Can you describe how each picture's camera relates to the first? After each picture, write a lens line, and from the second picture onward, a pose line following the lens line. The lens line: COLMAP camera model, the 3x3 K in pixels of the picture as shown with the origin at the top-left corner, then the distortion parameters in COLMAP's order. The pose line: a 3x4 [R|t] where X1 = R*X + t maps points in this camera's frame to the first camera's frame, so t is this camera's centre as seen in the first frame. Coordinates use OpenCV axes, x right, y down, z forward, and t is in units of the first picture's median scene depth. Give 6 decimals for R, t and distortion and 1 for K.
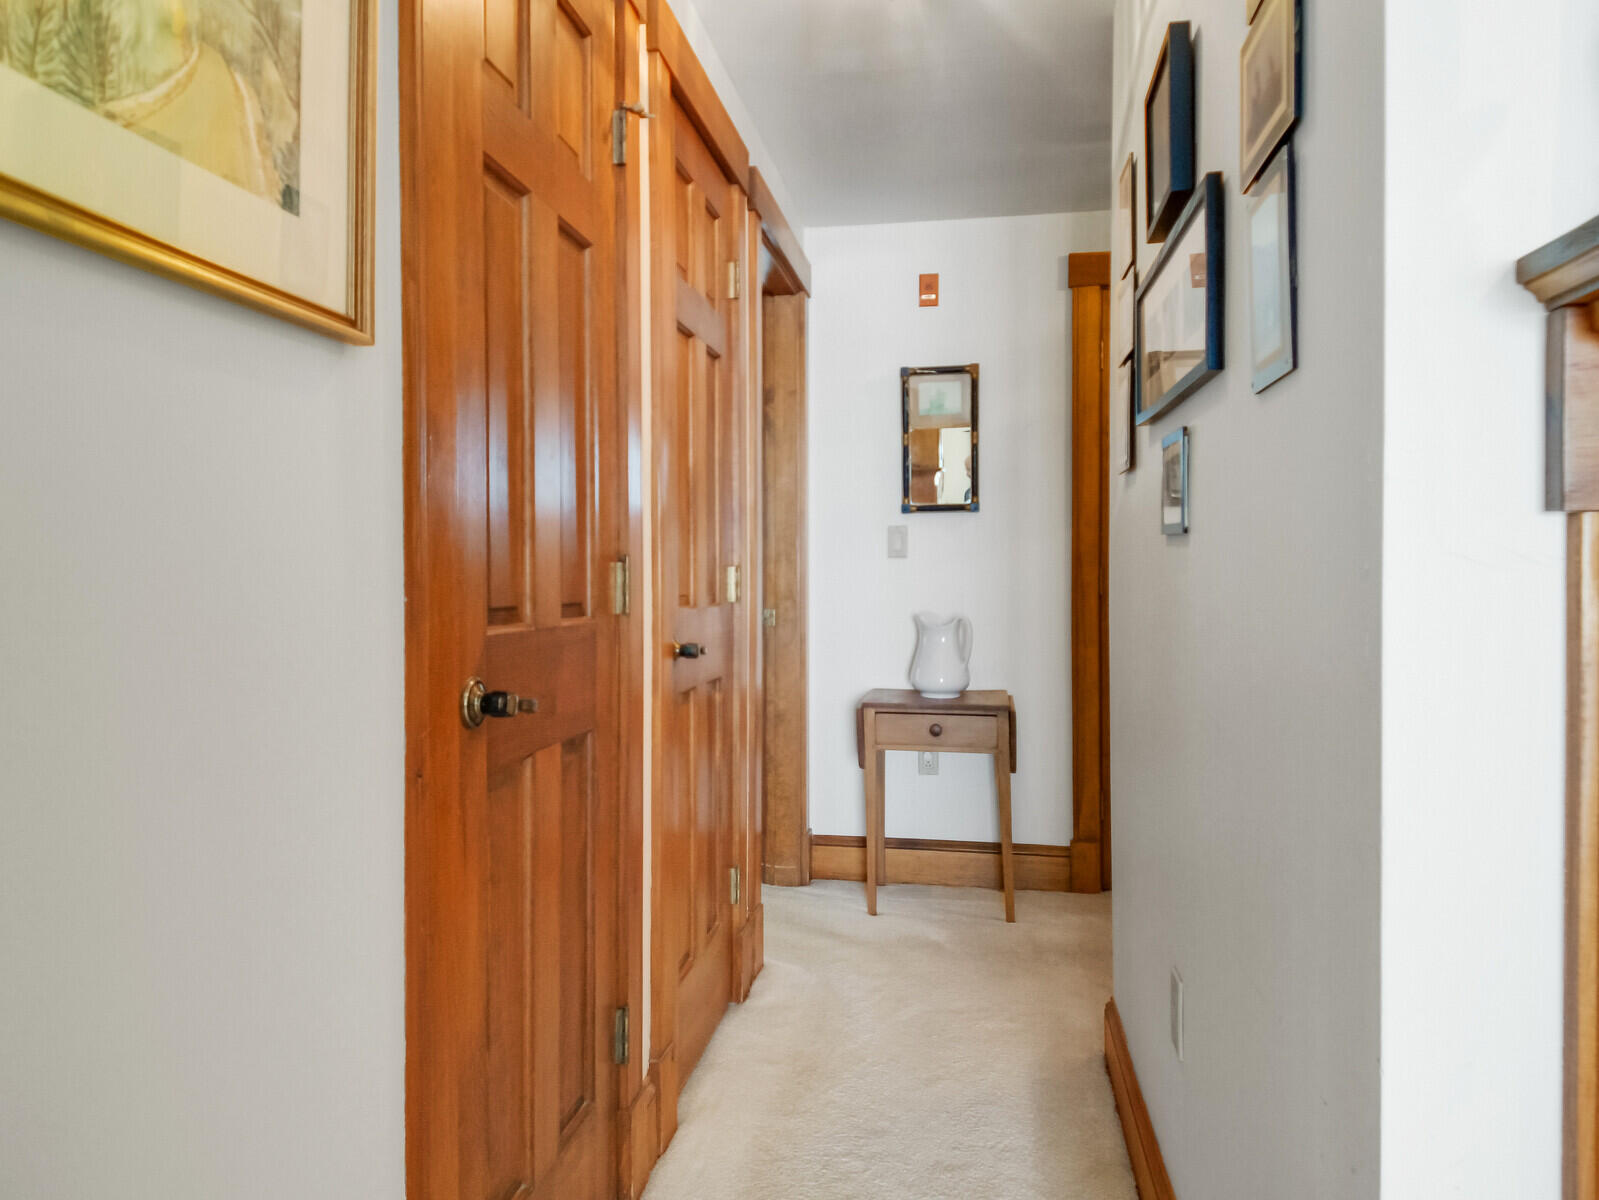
lens RADIAL K [[1132.3, 0, 799.5], [0, 1132.3, 600.0], [0, 0, 1]] dist [0.036792, -0.001255]
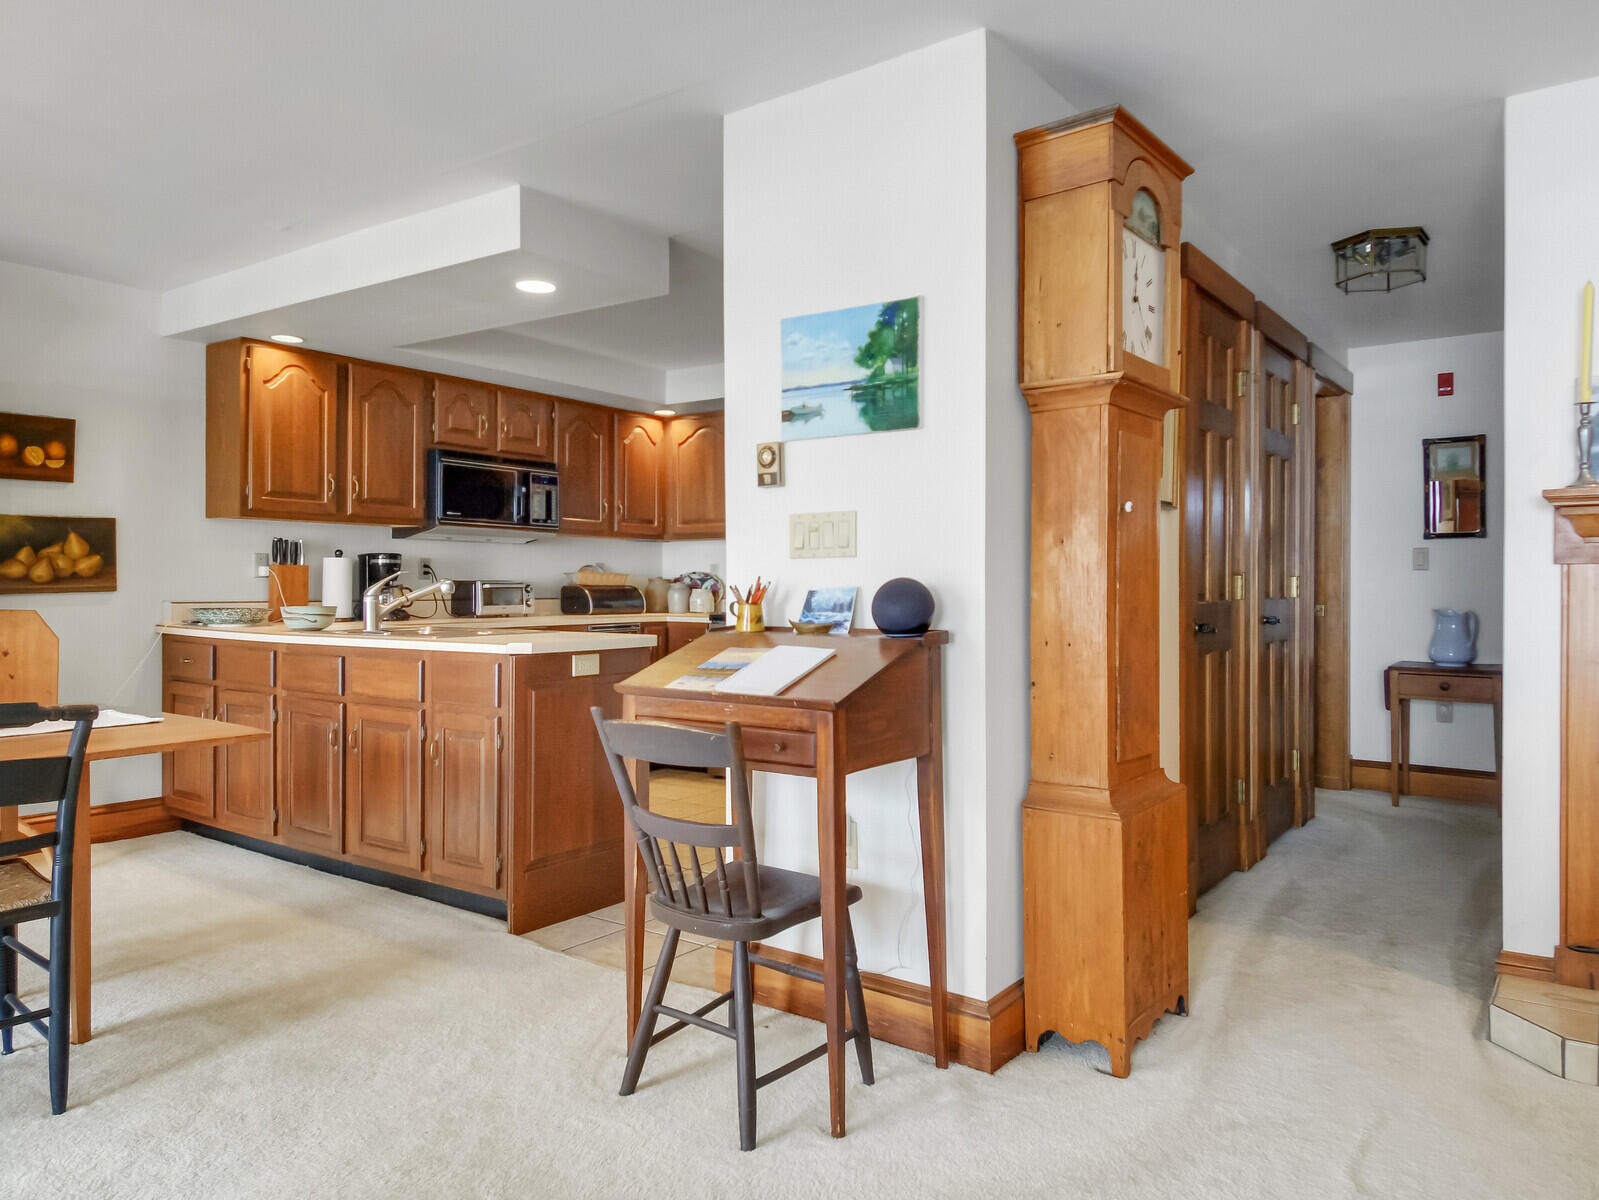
lens RADIAL K [[1132.3, 0, 799.5], [0, 1132.3, 600.0], [0, 0, 1]] dist [0.036792, -0.001255]
pose [[0.894231, 0.004557, -0.447583, 0.033033], [-0.007752, 0.999956, -0.005306, 0.015033], [0.447539, 0.008214, 0.894227, -0.667008]]
